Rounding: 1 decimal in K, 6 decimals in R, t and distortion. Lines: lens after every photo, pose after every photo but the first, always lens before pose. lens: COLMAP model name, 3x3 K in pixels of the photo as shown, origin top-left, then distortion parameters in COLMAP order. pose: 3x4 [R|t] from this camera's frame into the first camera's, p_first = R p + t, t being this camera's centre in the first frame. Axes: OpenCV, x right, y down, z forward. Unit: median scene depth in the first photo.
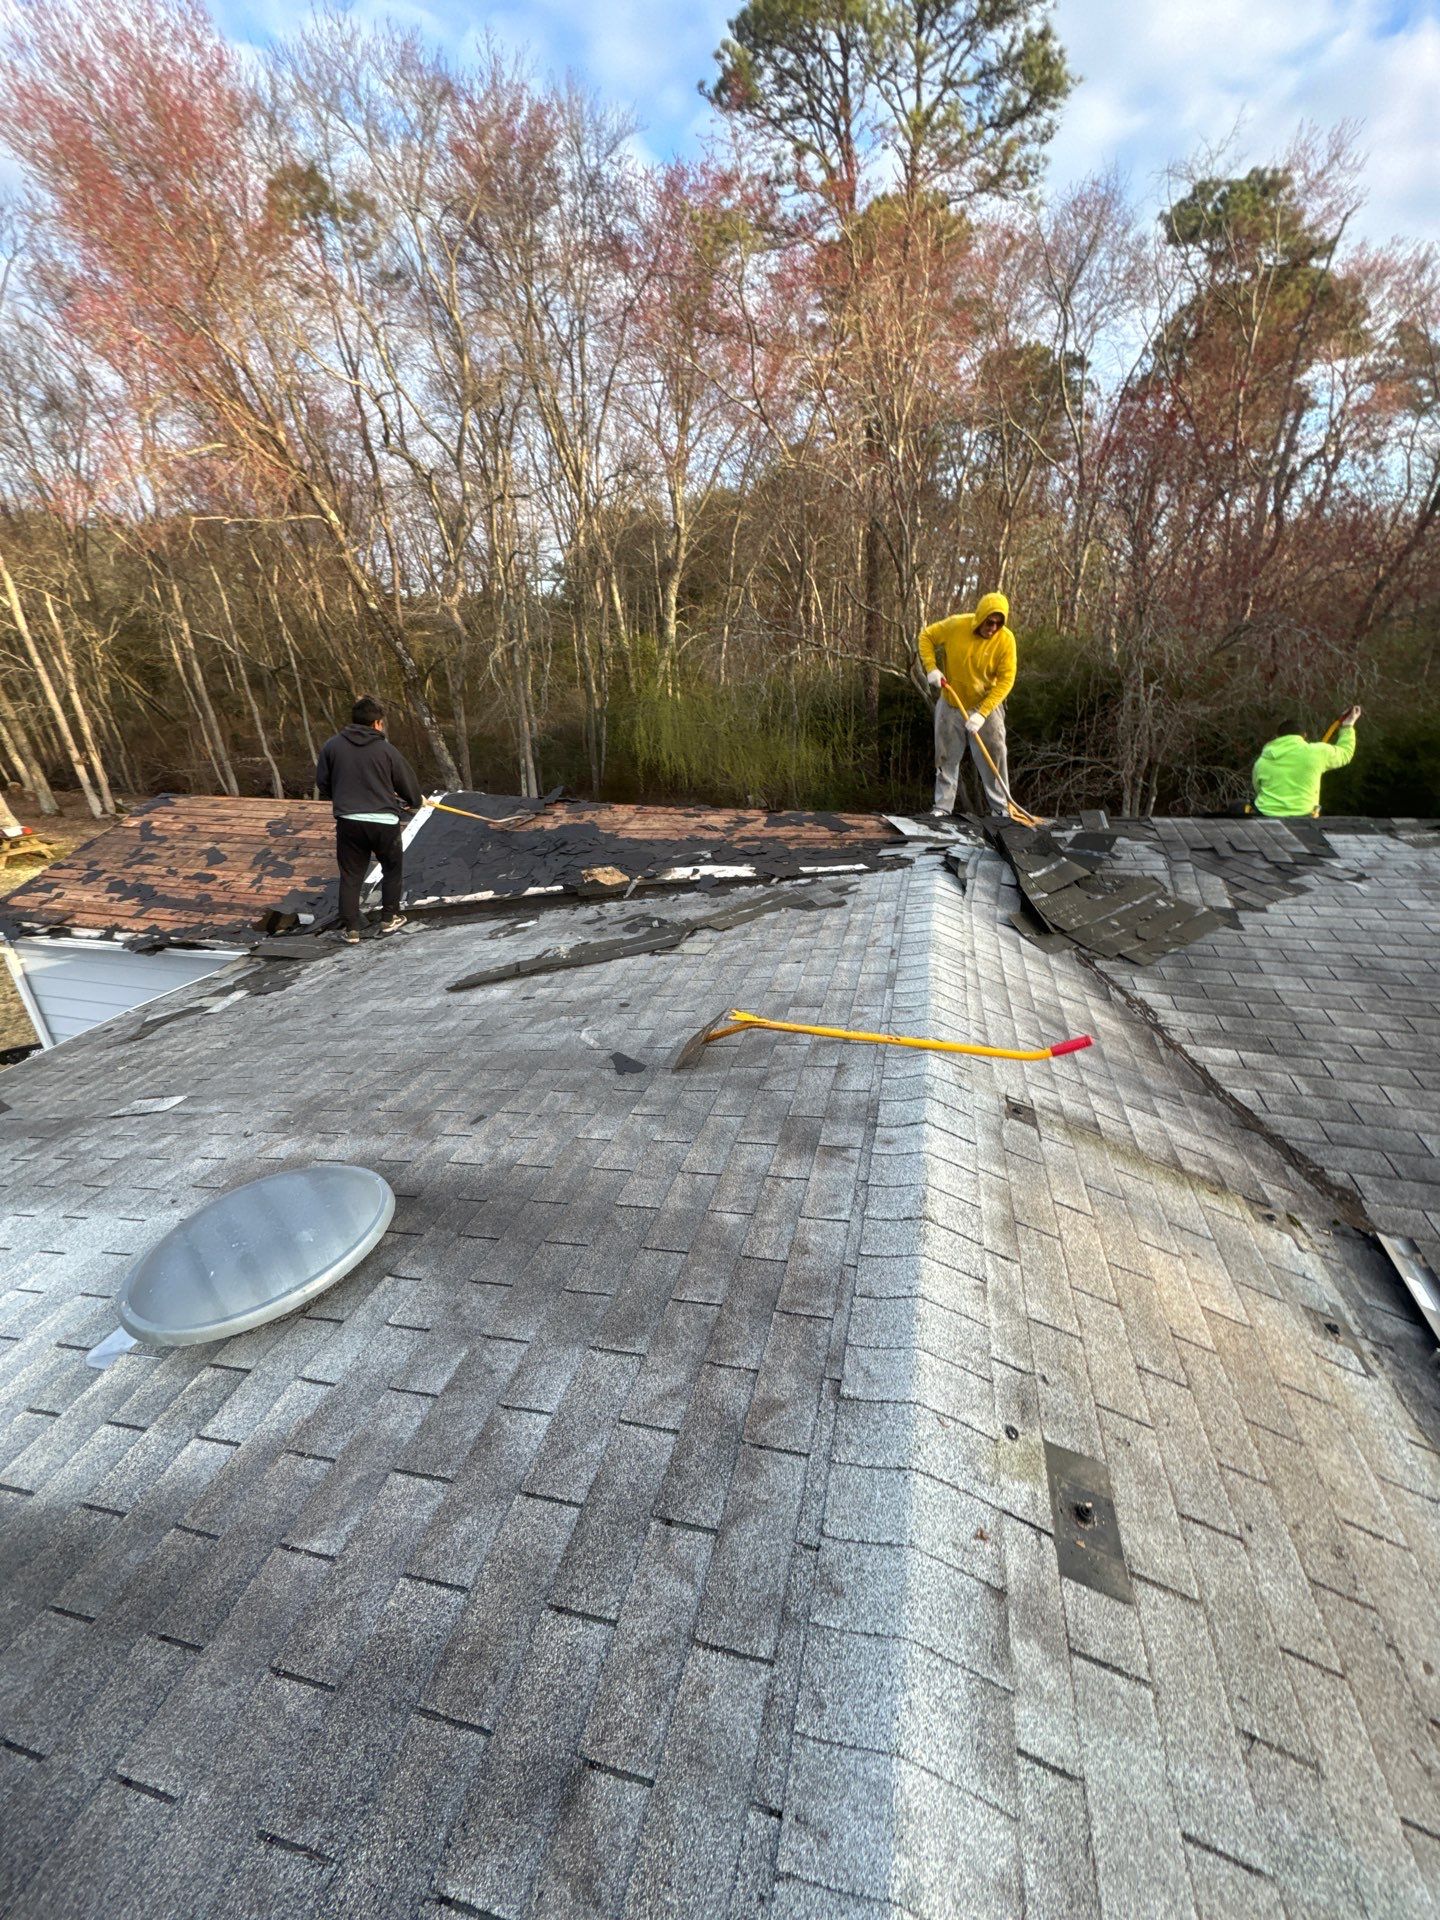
lens RADIAL K [[764.5, 0, 731.0], [0, 764.5, 949.5], [0, 0, 1]] dist [-0.000033, -0.000246]
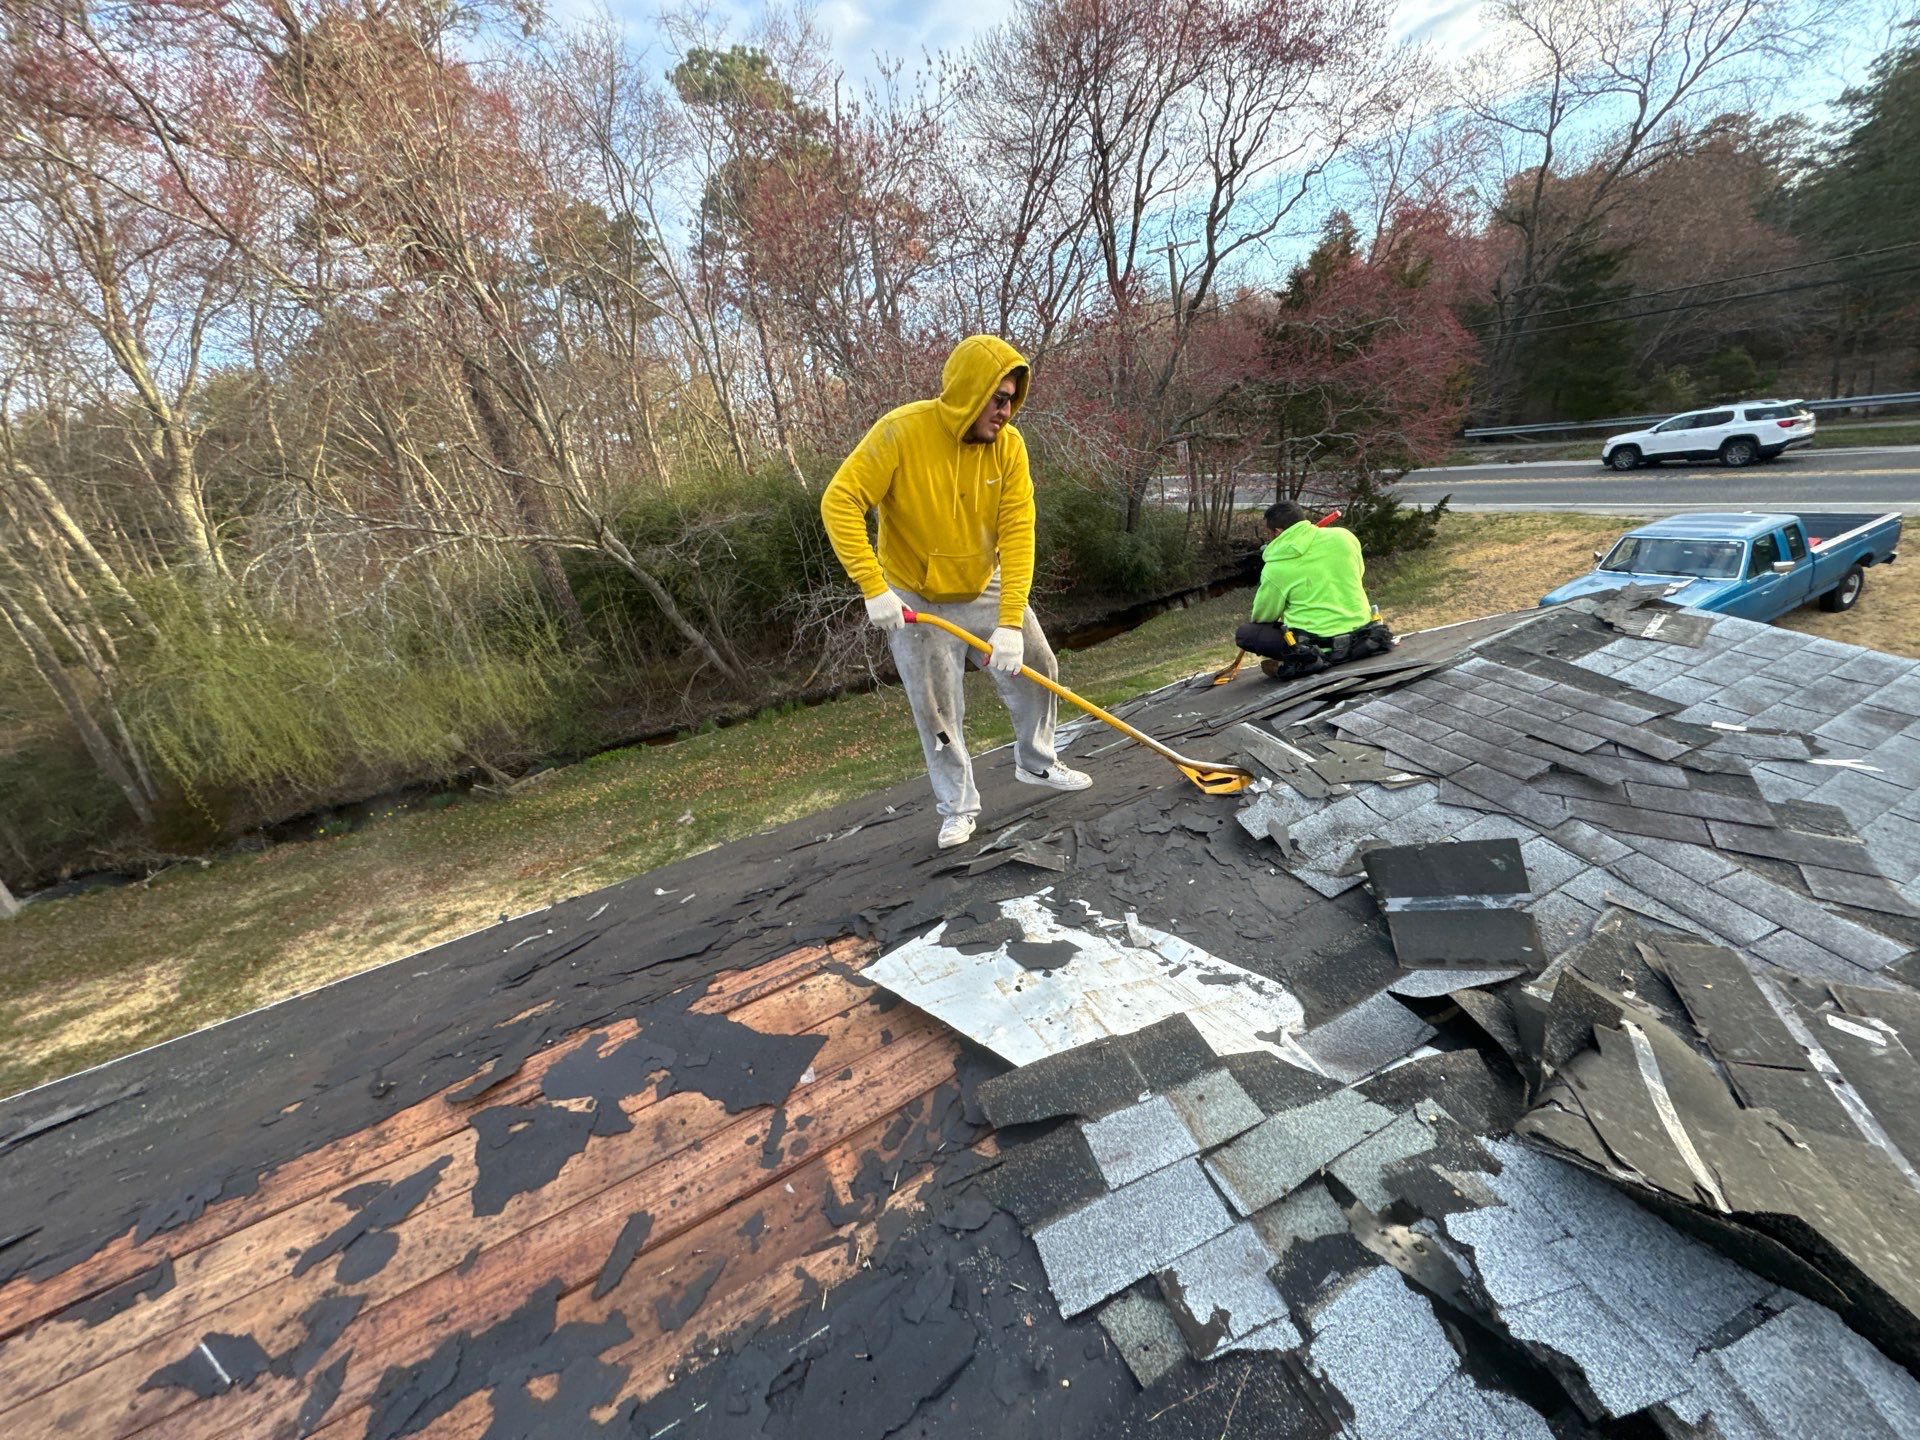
lens RADIAL K [[764.5, 0, 957.3], [0, 764.5, 716.4], [0, 0, 1]] dist [-0.000033, -0.000246]
pose [[0.767199, -0.333642, 0.547803, 0.015633], [0.384827, 0.922702, 0.023025, -0.049183], [-0.513141, 0.193144, 0.836290, 0.123823]]
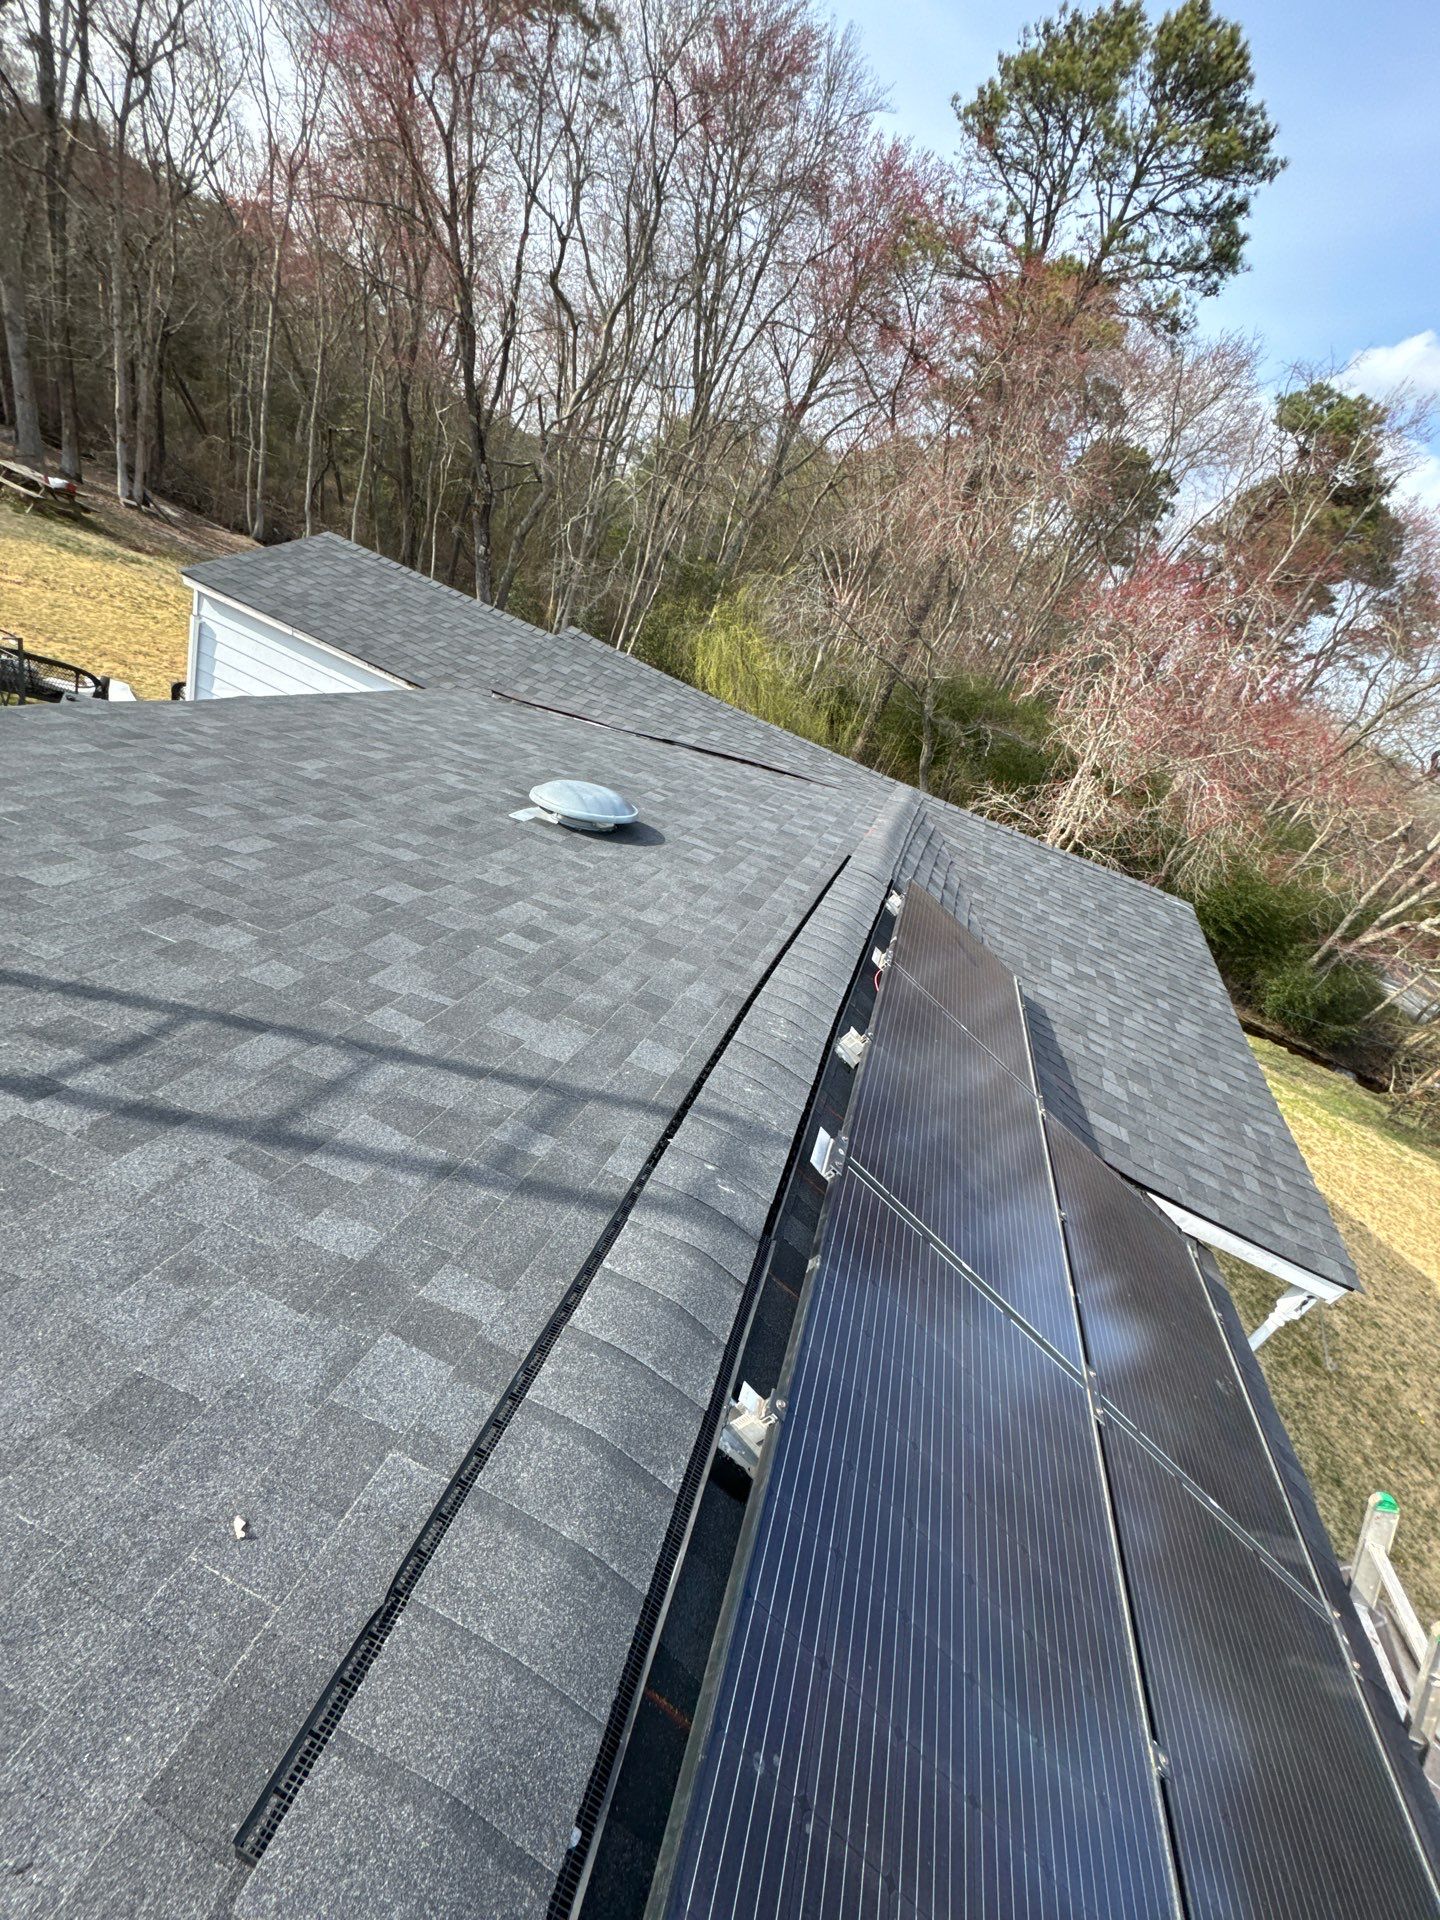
lens RADIAL K [[804.5, 0, 720.0], [0, 804.5, 960.0], [0, 0, 1]] dist [0.011469, 0.000197]
pose [[0.924862, 0.360975, 0.119696, -0.041083], [-0.366836, 0.929788, 0.030426, 0.076175], [-0.100309, -0.072048, 0.992344, -0.175140]]
